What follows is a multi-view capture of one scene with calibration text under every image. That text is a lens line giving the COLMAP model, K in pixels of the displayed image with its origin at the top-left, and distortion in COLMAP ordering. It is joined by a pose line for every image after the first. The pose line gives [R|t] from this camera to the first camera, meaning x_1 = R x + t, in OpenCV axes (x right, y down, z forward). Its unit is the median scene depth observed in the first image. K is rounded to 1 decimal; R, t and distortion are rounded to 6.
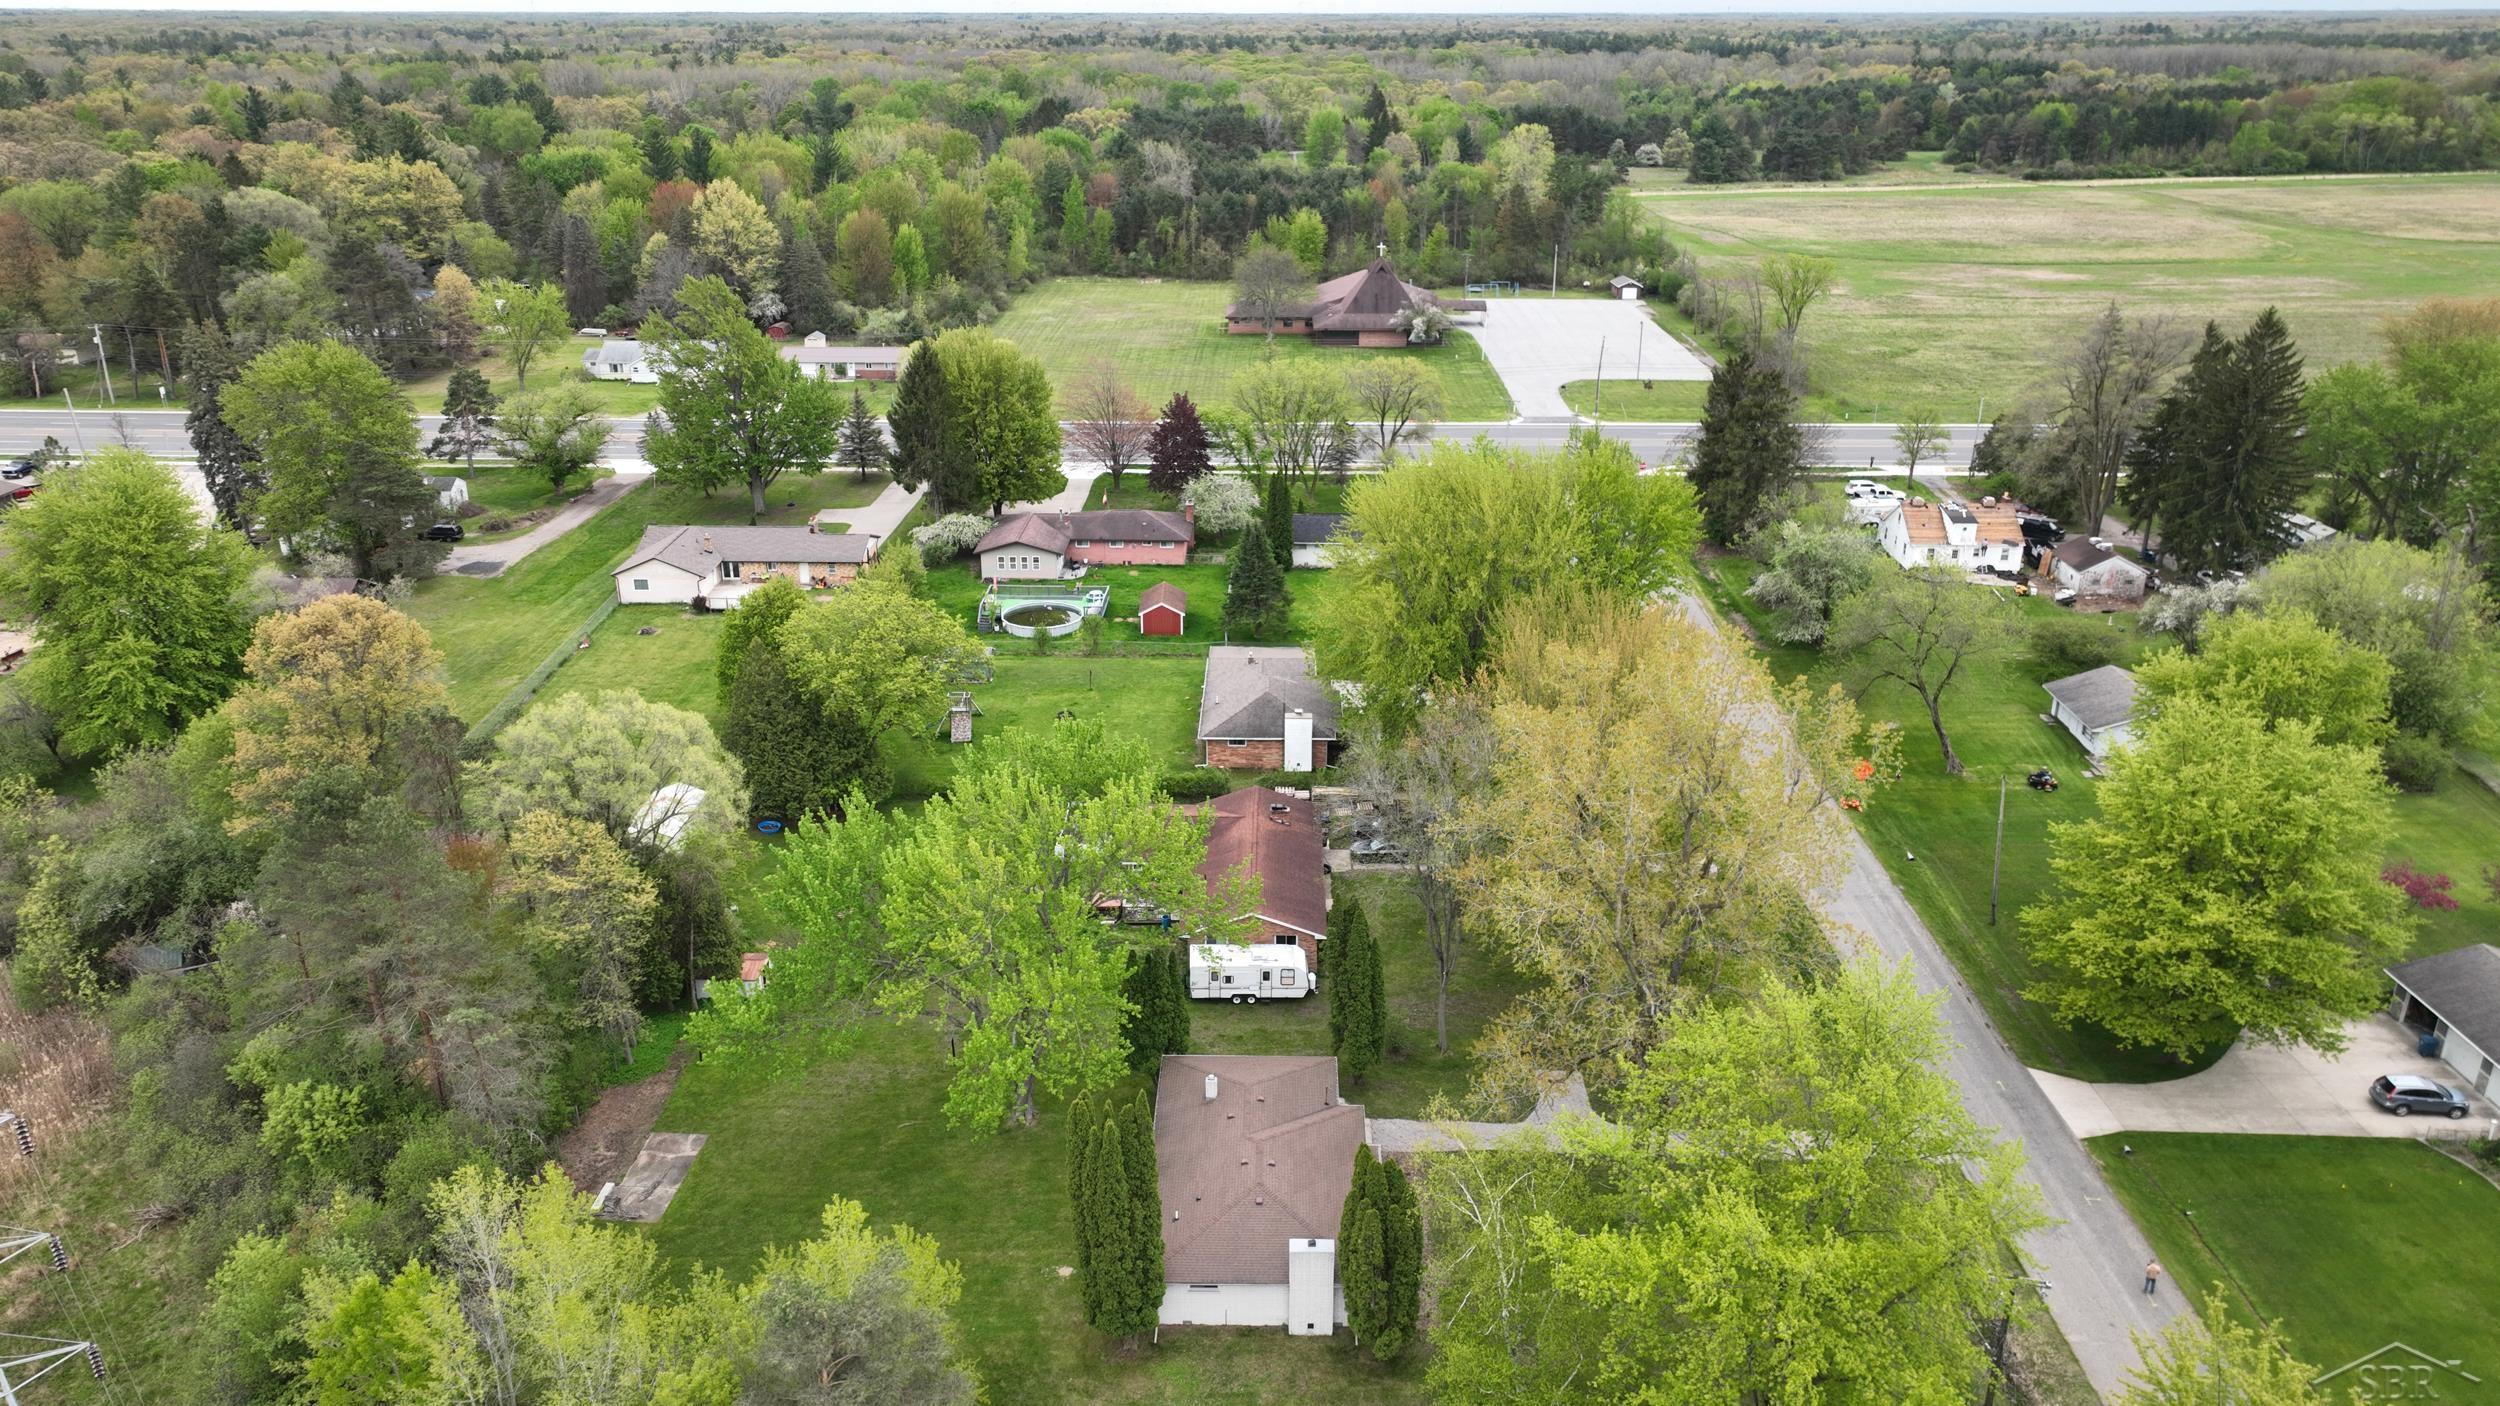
lens RADIAL K [[1759.4, 0, 1250.0], [0, 1759.4, 703.0], [0, 0, 1]] dist [0.003045, 0.010629]
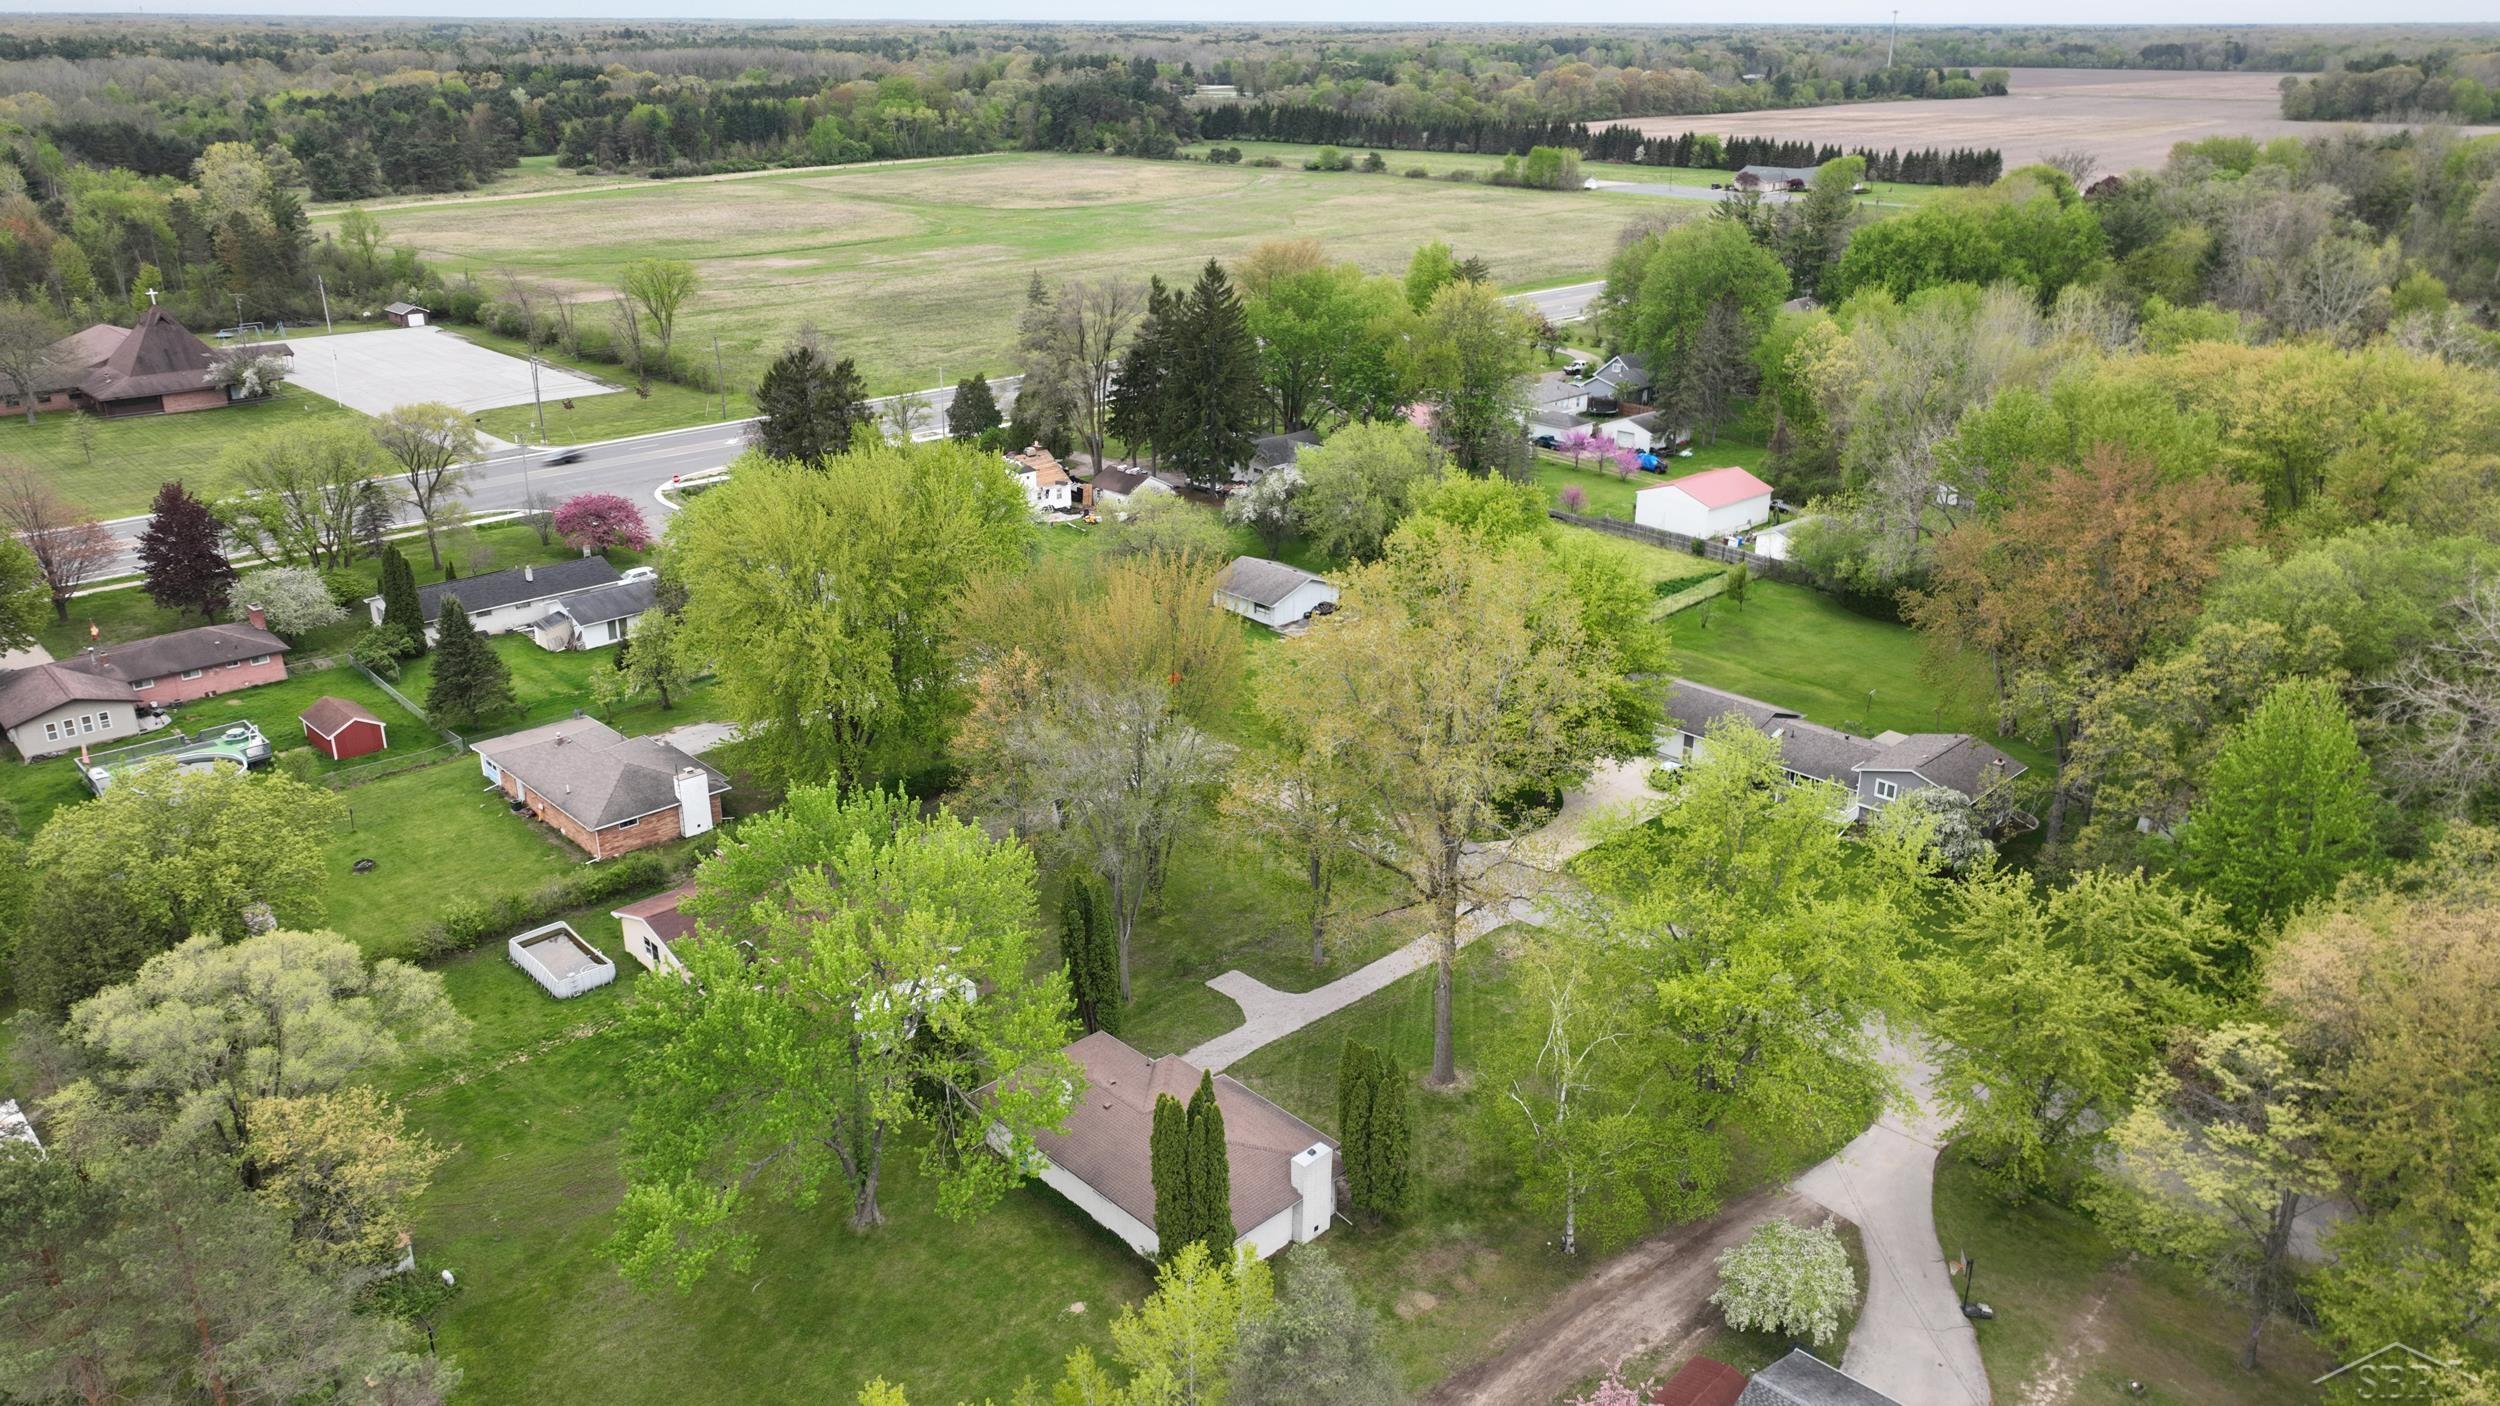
lens RADIAL K [[1759.4, 0, 1250.0], [0, 1759.4, 703.0], [0, 0, 1]] dist [0.003045, 0.010629]
pose [[0.704322, -0.254243, 0.662791, -0.166713], [0.255754, 0.961845, 0.097179, -0.019681], [-0.662209, 0.101066, 0.742472, 0.049033]]
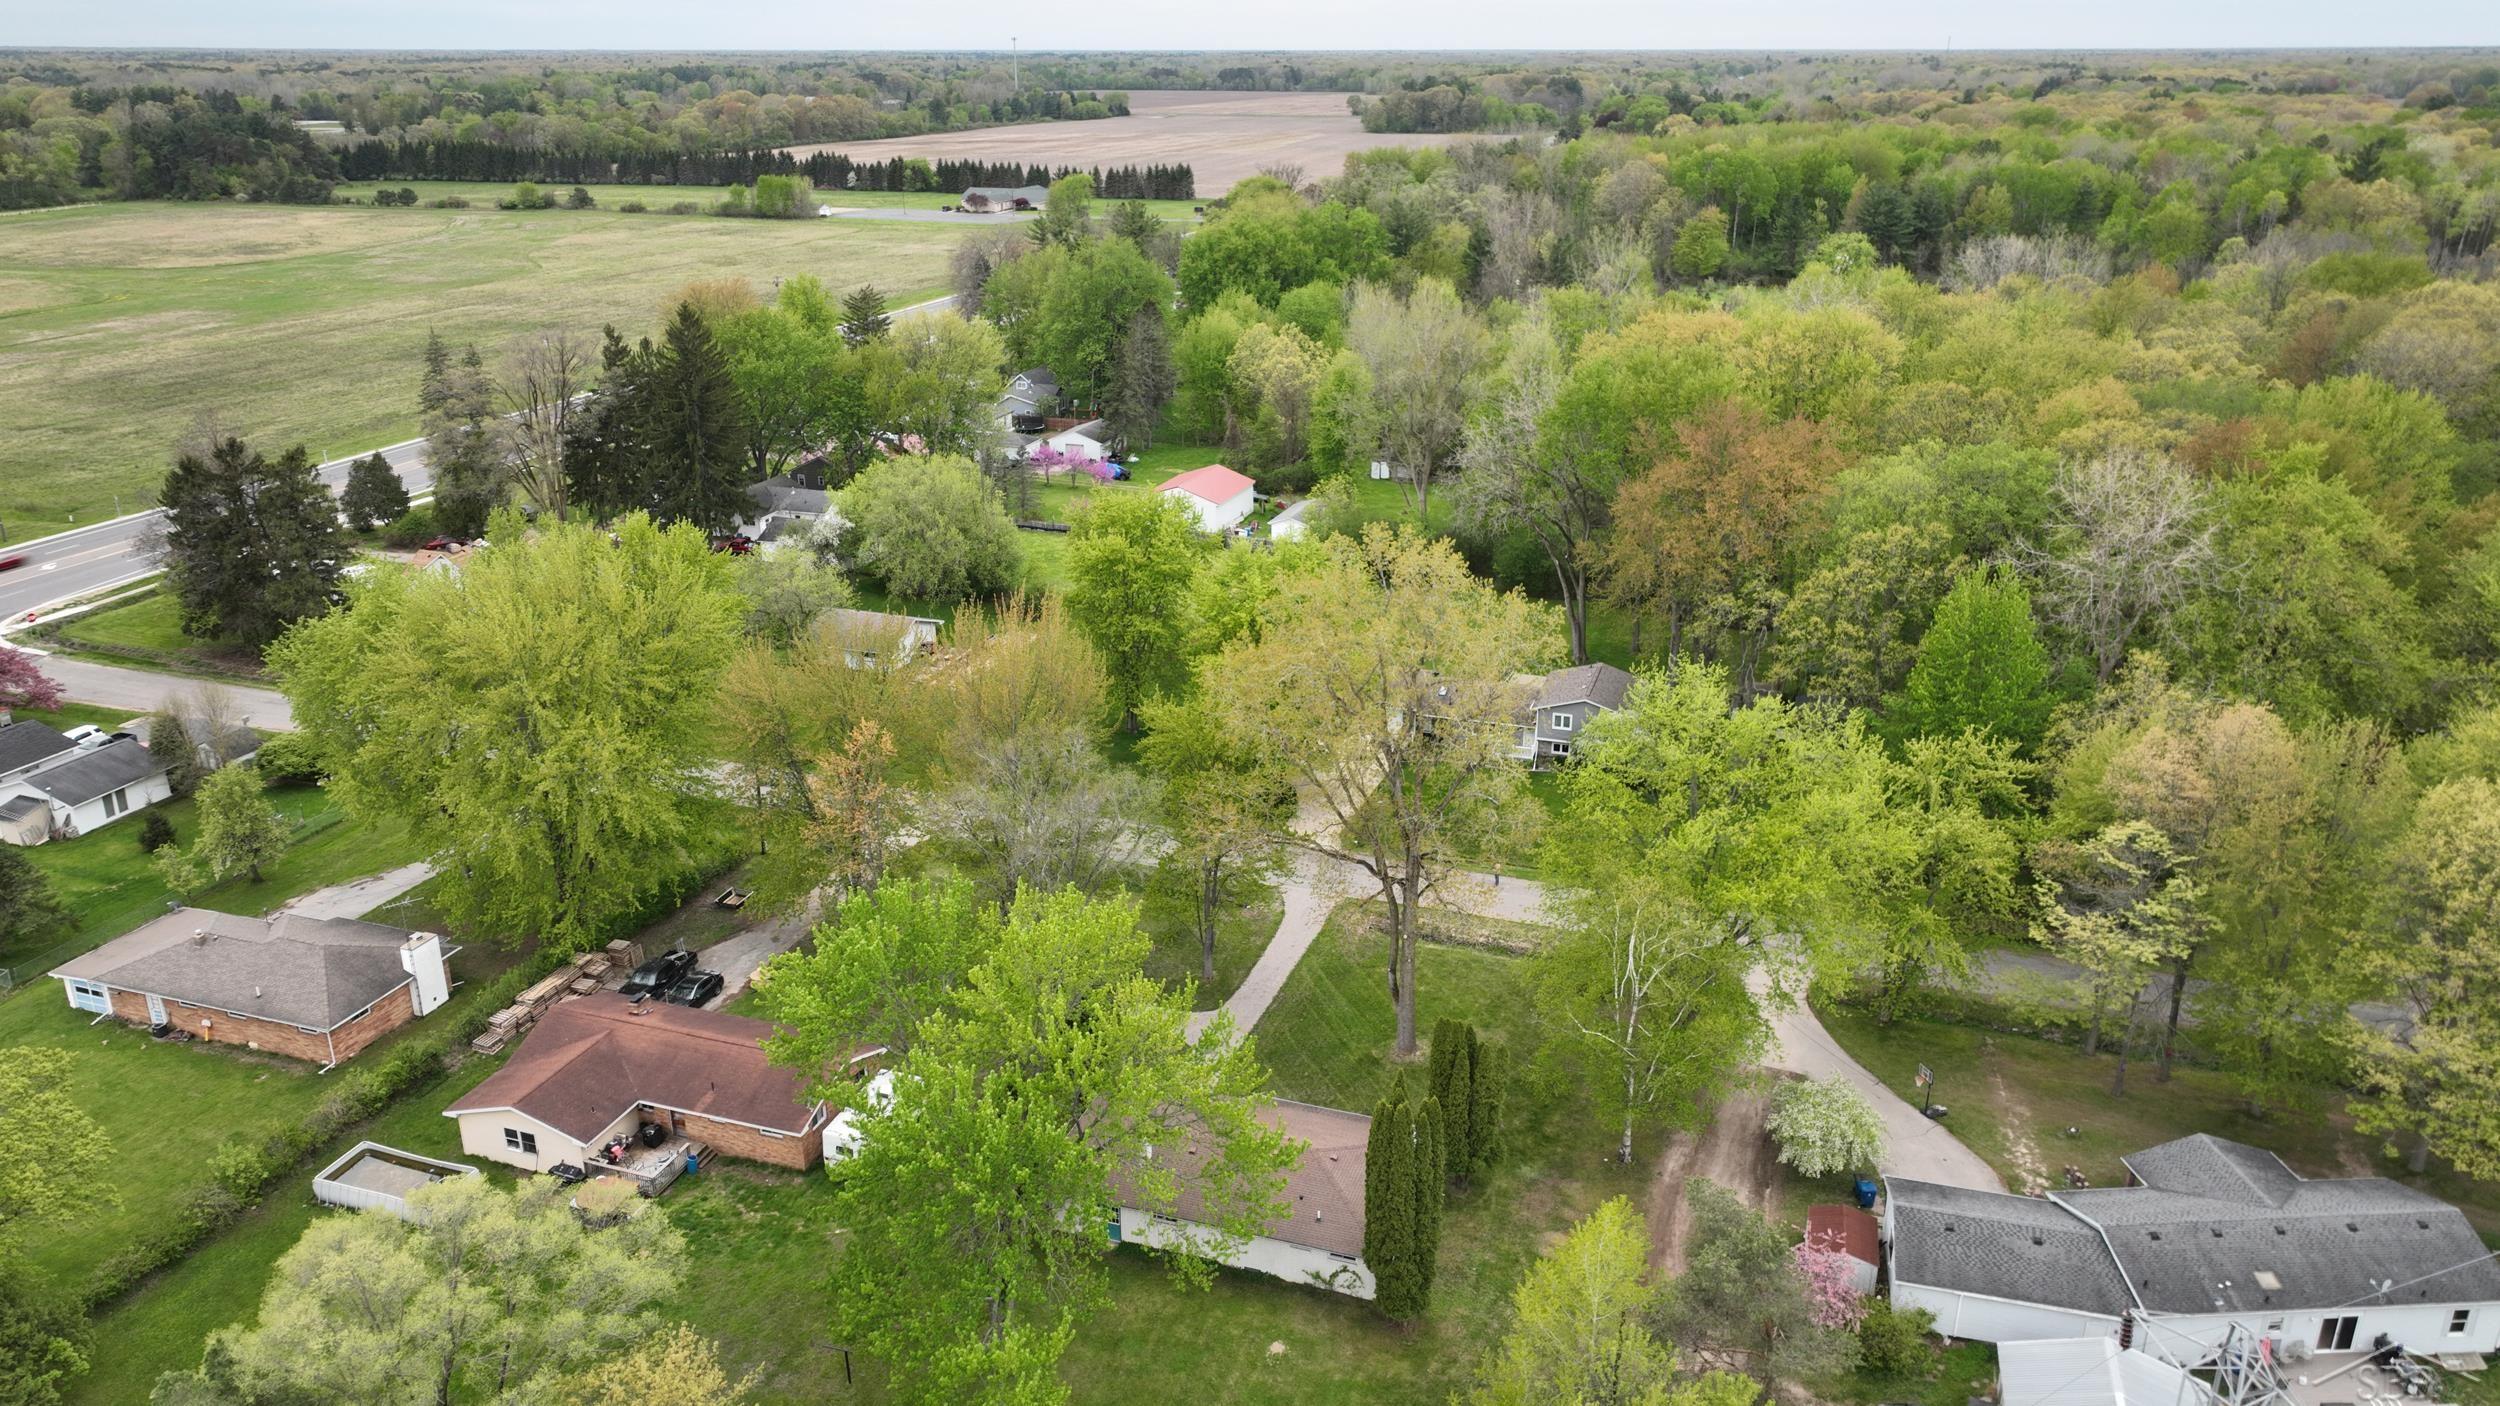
lens RADIAL K [[1759.4, 0, 1250.0], [0, 1759.4, 703.0], [0, 0, 1]] dist [0.003045, 0.010629]
pose [[0.299304, -0.332356, 0.894403, -0.237069], [0.348684, 0.910640, 0.221706, -0.060281], [-0.888165, 0.245506, 0.388445, 0.153249]]
